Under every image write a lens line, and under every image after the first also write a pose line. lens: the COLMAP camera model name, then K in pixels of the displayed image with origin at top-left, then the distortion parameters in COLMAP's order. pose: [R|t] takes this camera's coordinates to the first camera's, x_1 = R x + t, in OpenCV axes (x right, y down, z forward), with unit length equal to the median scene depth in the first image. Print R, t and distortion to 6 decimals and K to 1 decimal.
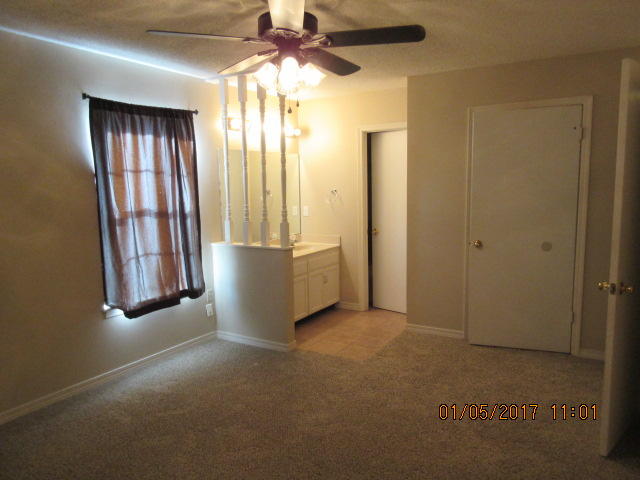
lens RADIAL K [[467.4, 0, 324.3], [0, 467.4, 245.1], [0, 0, 1]] dist [-0.003805, -0.002156]
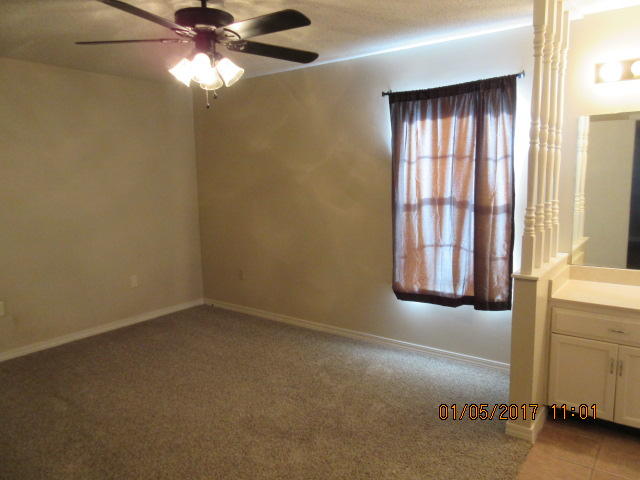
lens RADIAL K [[467.4, 0, 323.3], [0, 467.4, 247.7], [0, 0, 1]] dist [-0.003805, -0.002156]
pose [[-0.086621, 0.166273, -0.982268, 0.606860], [-0.114812, 0.977738, 0.175631, -0.119710], [0.989603, 0.127990, -0.065602, 0.866138]]
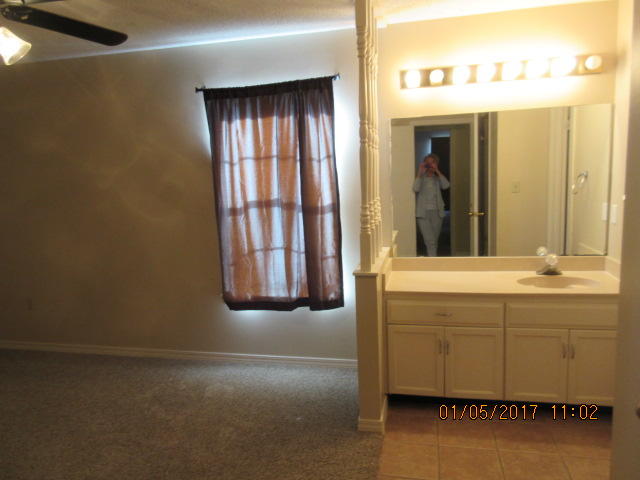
lens RADIAL K [[467.4, 0, 315.9], [0, 467.4, 246.5], [0, 0, 1]] dist [-0.003805, -0.002156]
pose [[0.319546, 0.145964, -0.936261, 0.538636], [-0.092703, 0.988140, 0.122412, -0.110123], [0.943025, 0.047678, 0.329288, 0.817910]]
